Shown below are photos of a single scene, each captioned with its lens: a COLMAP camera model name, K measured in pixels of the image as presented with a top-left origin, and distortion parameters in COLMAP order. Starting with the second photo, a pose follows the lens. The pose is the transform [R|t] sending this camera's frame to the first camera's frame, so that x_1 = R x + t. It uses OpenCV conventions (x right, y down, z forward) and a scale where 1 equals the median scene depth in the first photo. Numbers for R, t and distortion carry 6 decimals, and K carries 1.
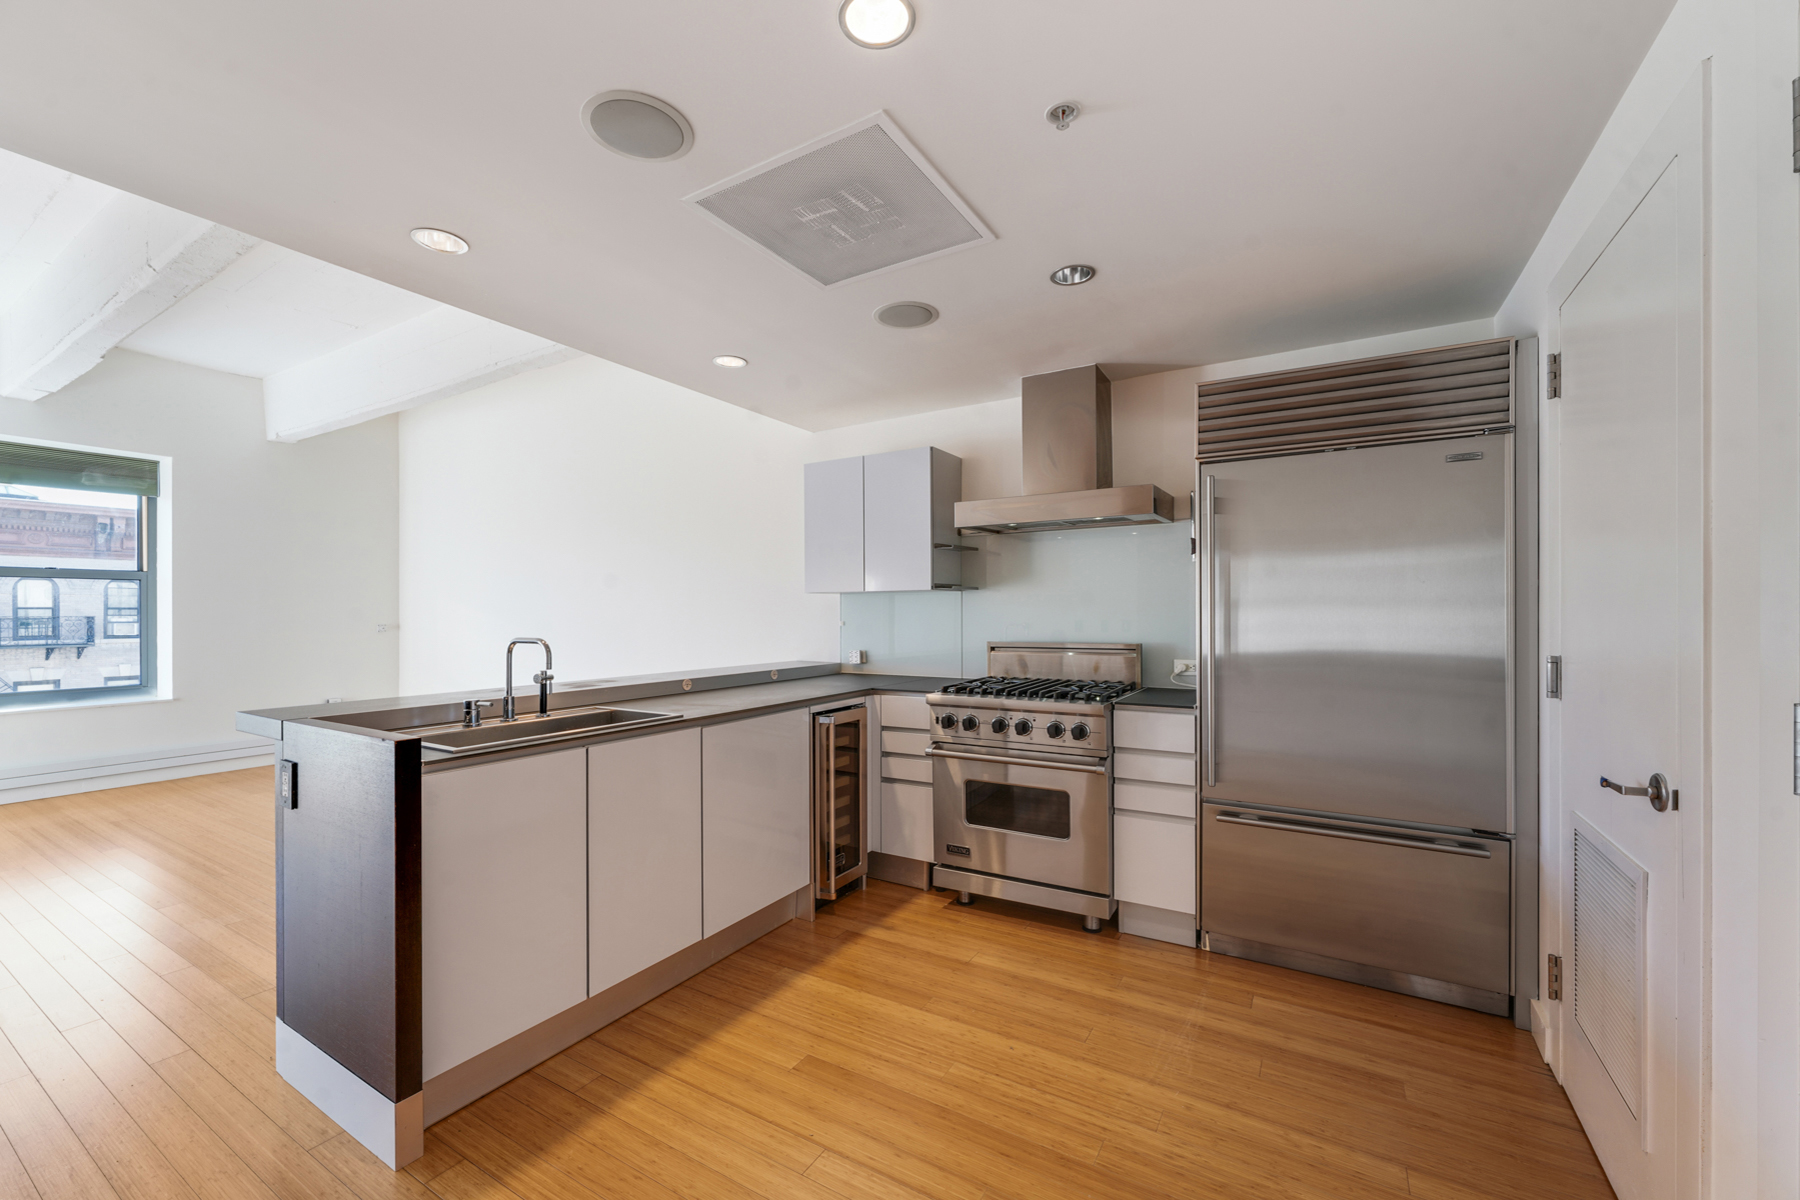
lens RADIAL K [[712.6, 0, 889.4], [0, 712.6, 614.3], [0, 0, 1]] dist [-0.001598, -0.000008]
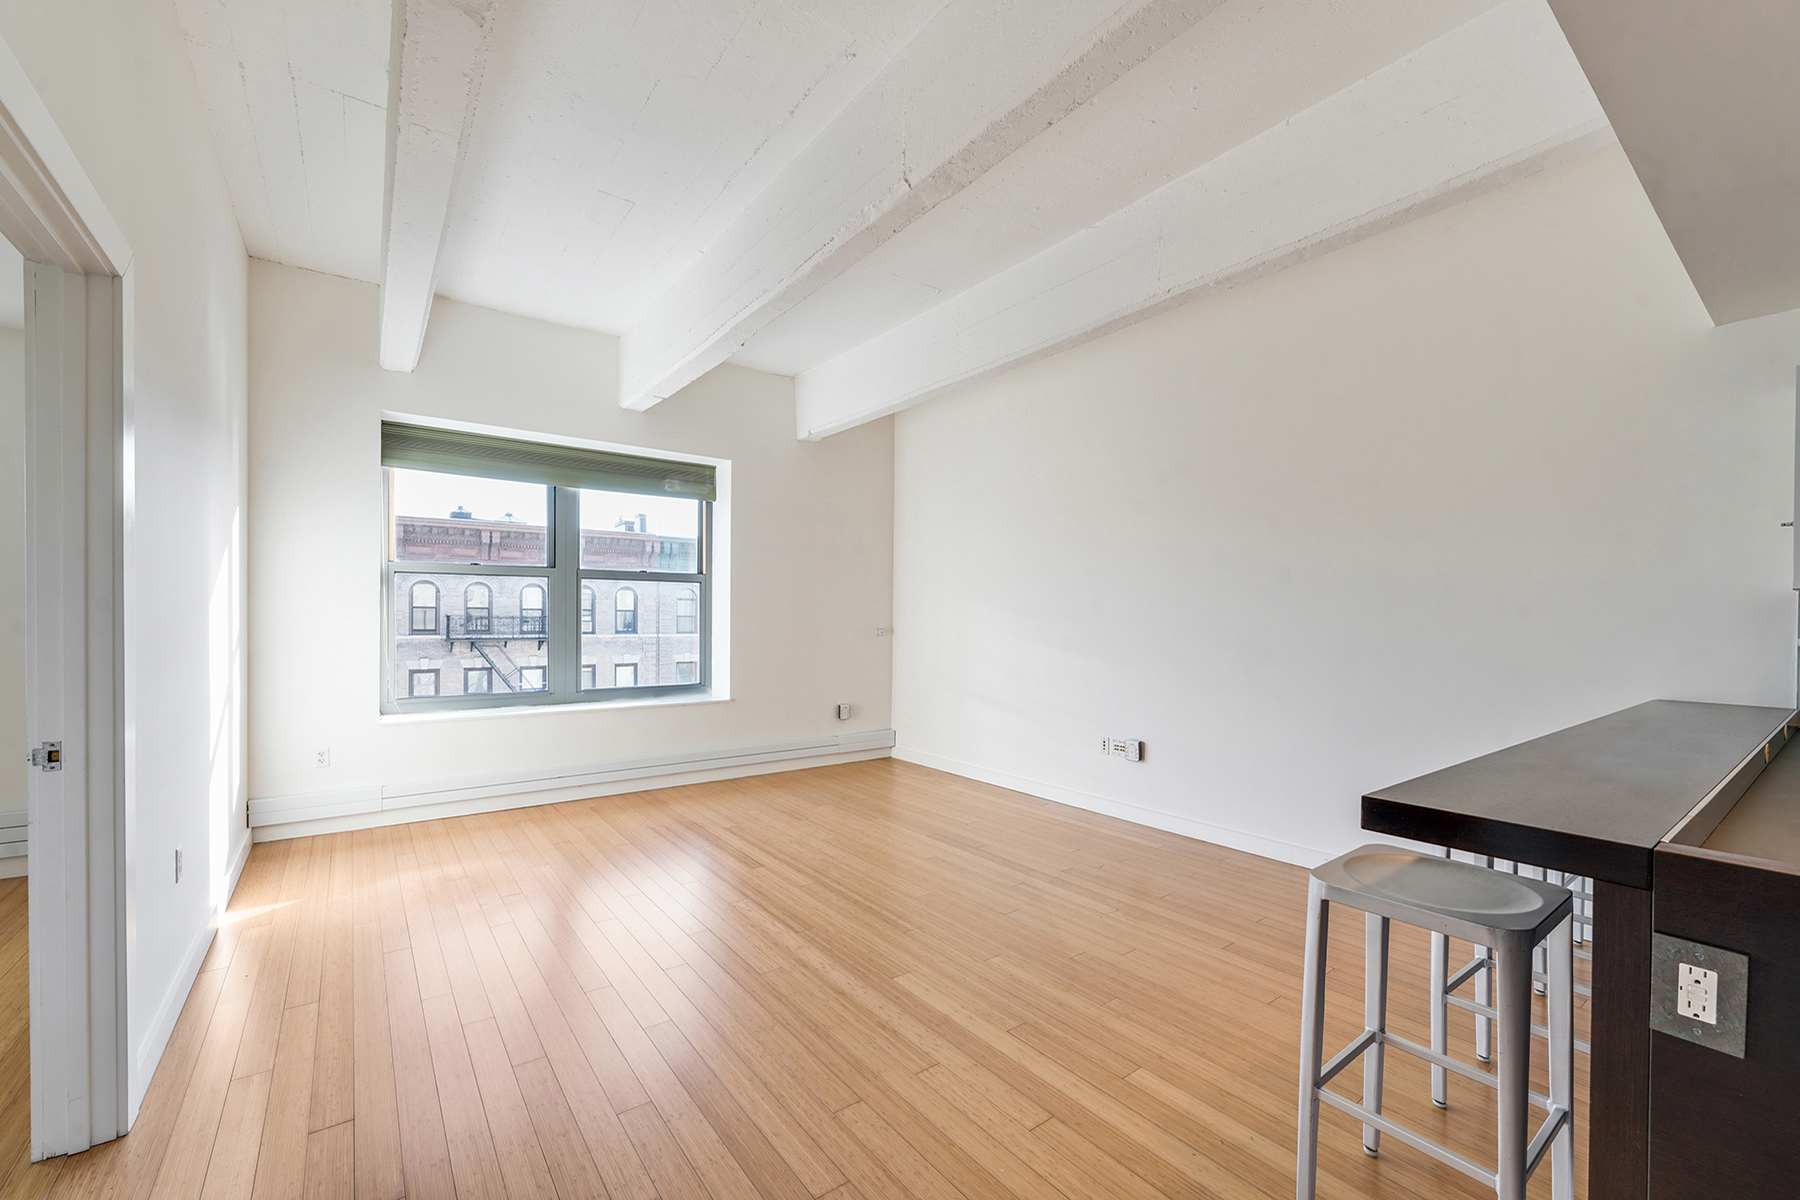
lens RADIAL K [[728.4, 0, 900.3], [0, 728.4, 625.2], [0, 0, 1]] dist [-0.000336, -0.000036]
pose [[0.928324, 0.011623, -0.371591, -0.866454], [-0.007941, 0.999903, 0.011438, -0.002160], [0.371688, -0.007667, 0.928326, 0.276516]]
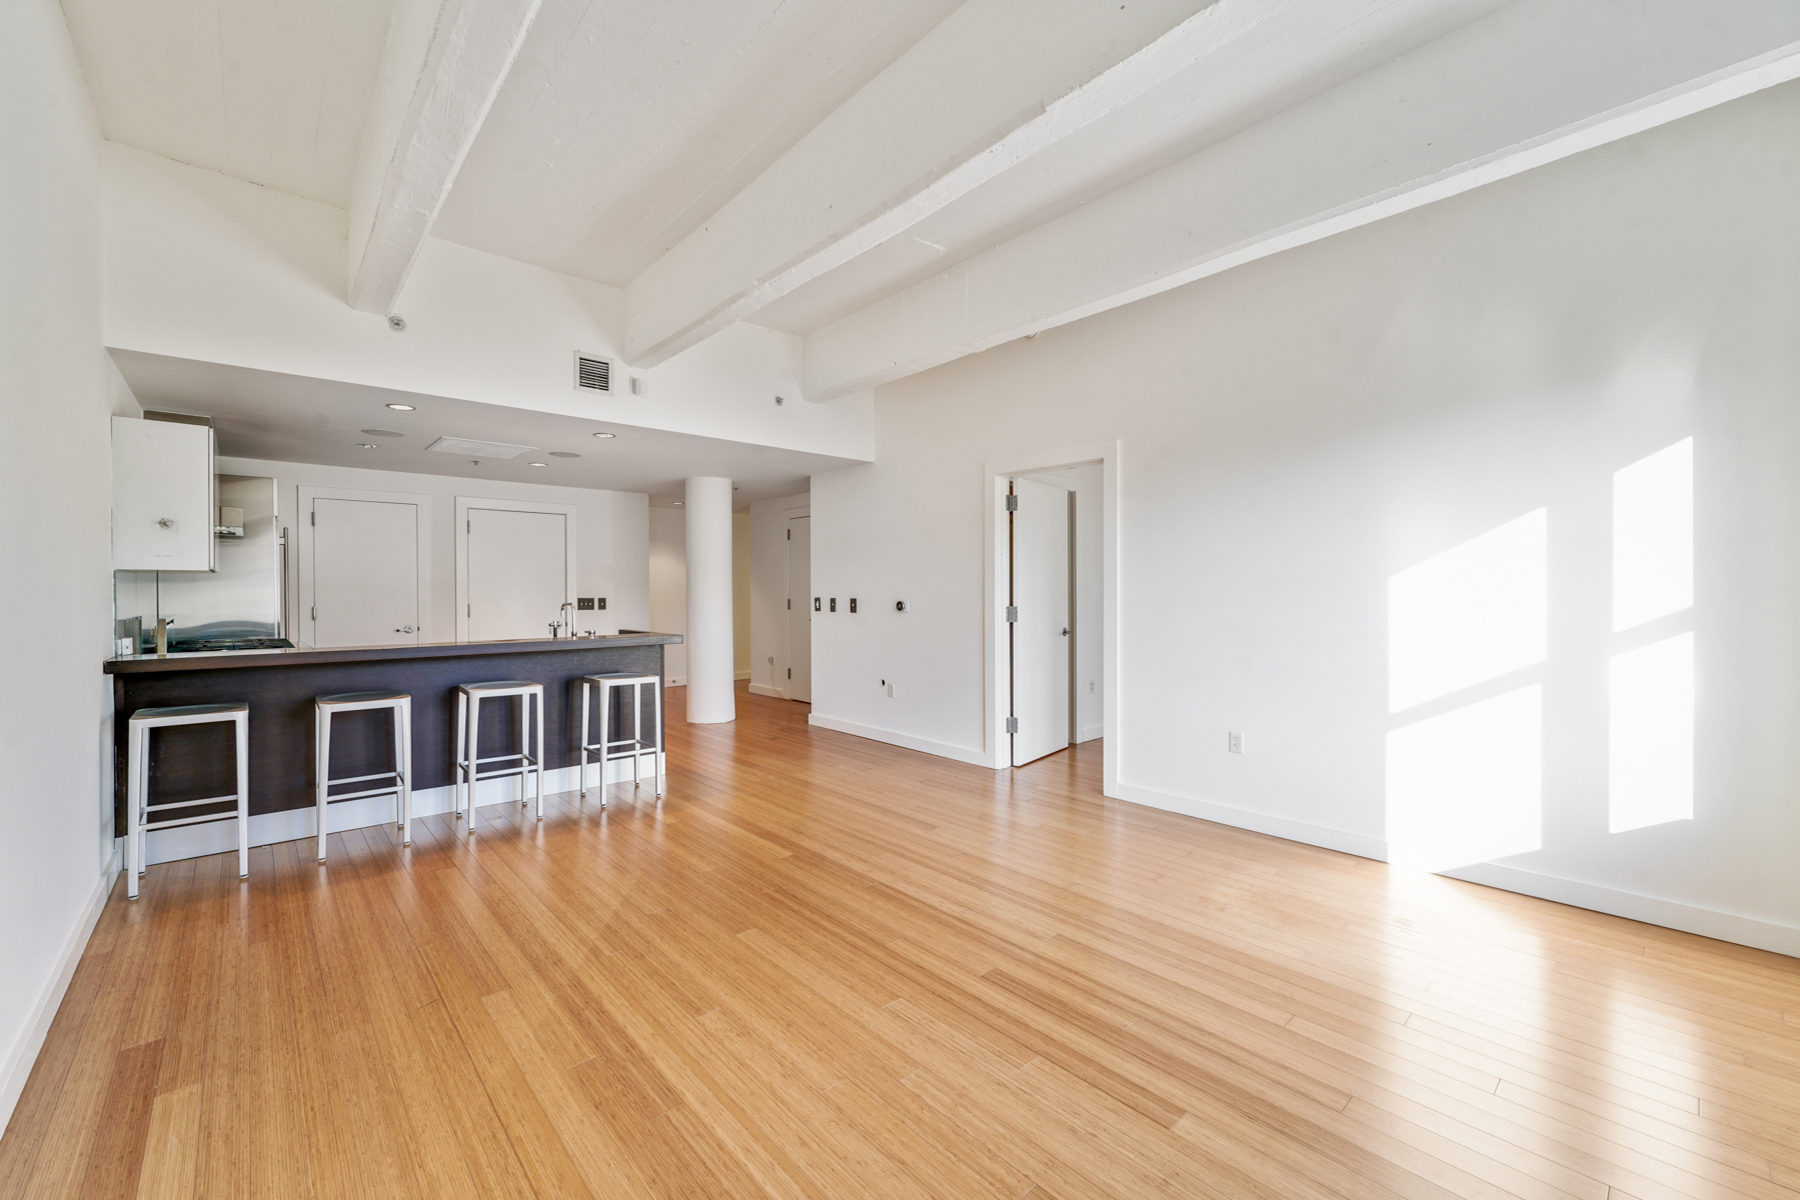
lens RADIAL K [[721.5, 0, 891.2], [0, 721.5, 602.1], [0, 0, 1]] dist [-0.002519, -0.000206]
pose [[-0.956146, 0.002120, 0.292884, -1.830359], [0.006567, 0.999878, 0.014200, 0.003219], [-0.292818, 0.015501, -0.956043, 2.465207]]
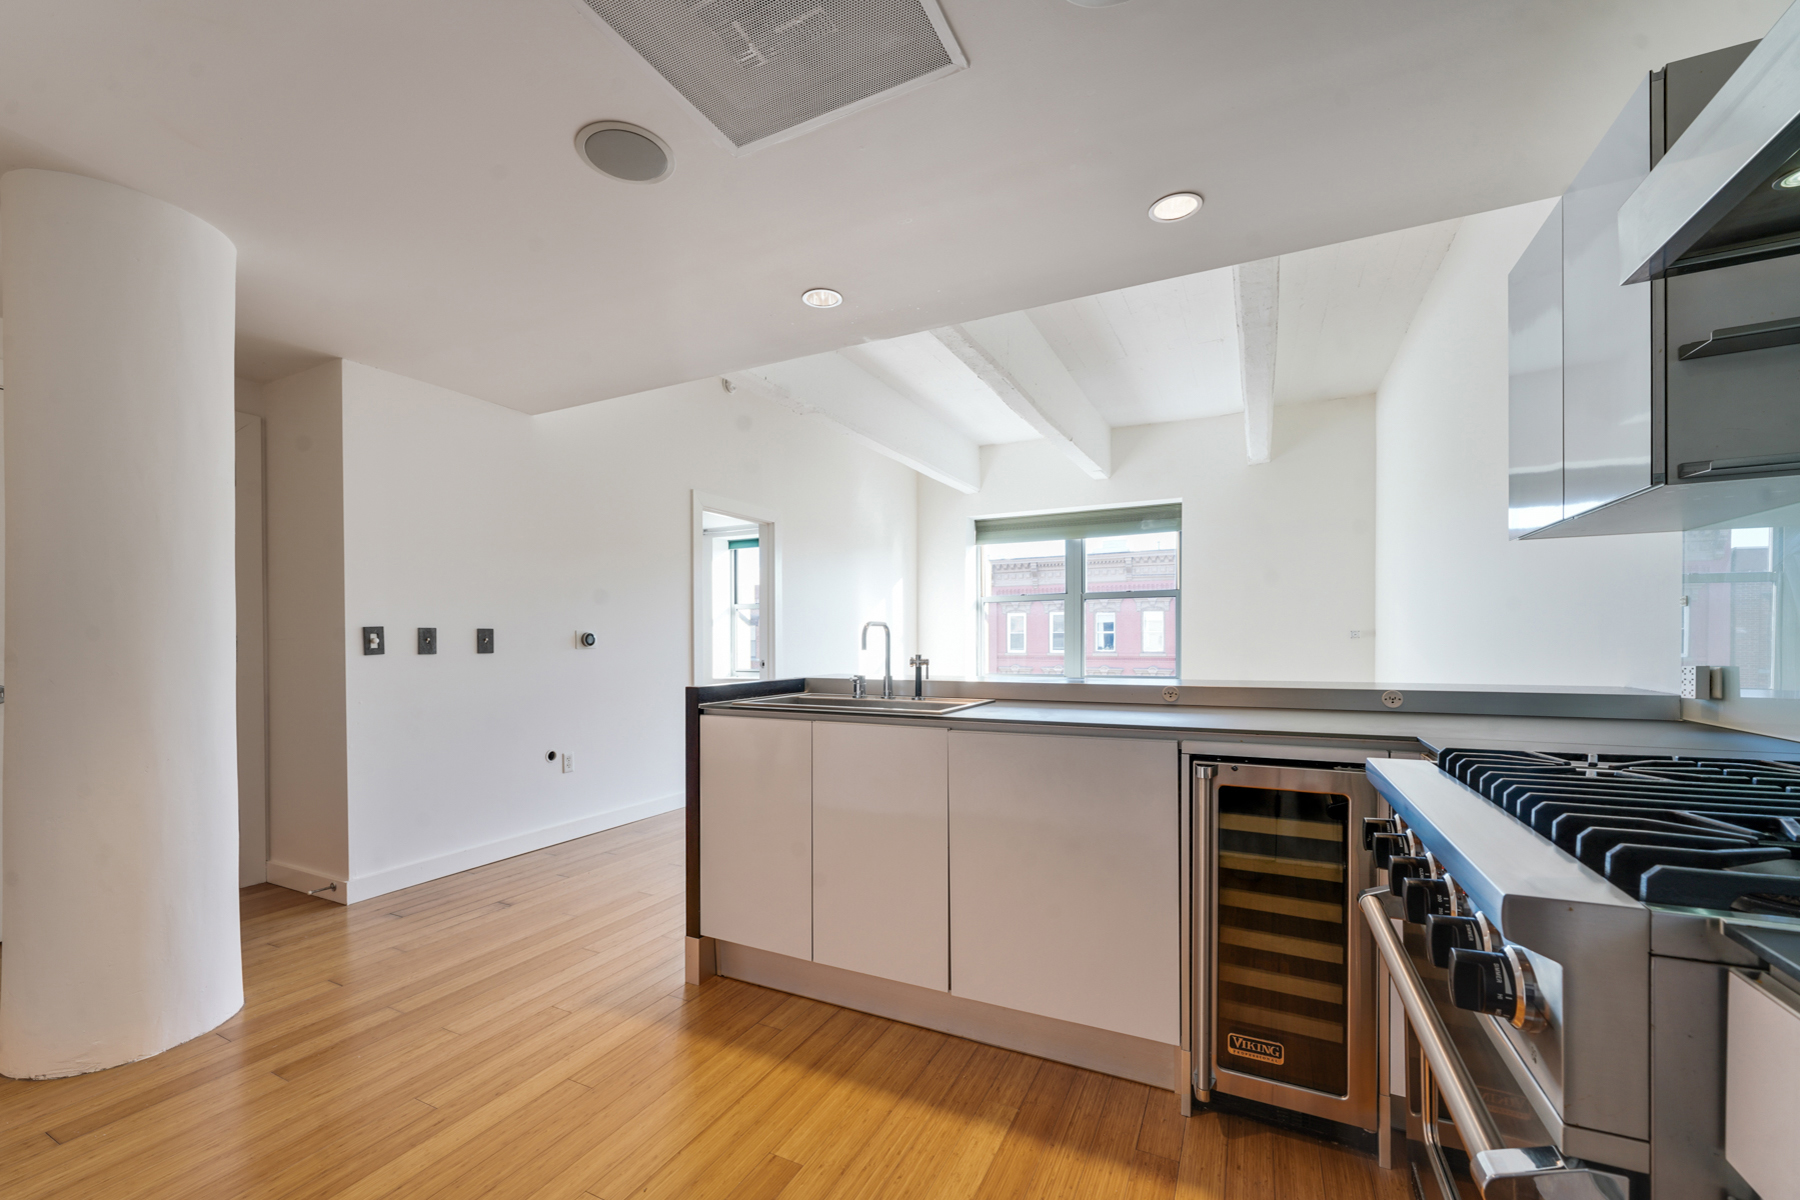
lens RADIAL K [[726.9, 0, 892.8], [0, 726.9, 645.7], [0, 0, 1]] dist [0.001156, 0.000090]
pose [[0.084907, 0.010622, -0.996332, 0.520161], [0.008833, 0.999896, 0.011413, 0.049031], [0.996350, -0.009770, 0.084804, 0.823968]]
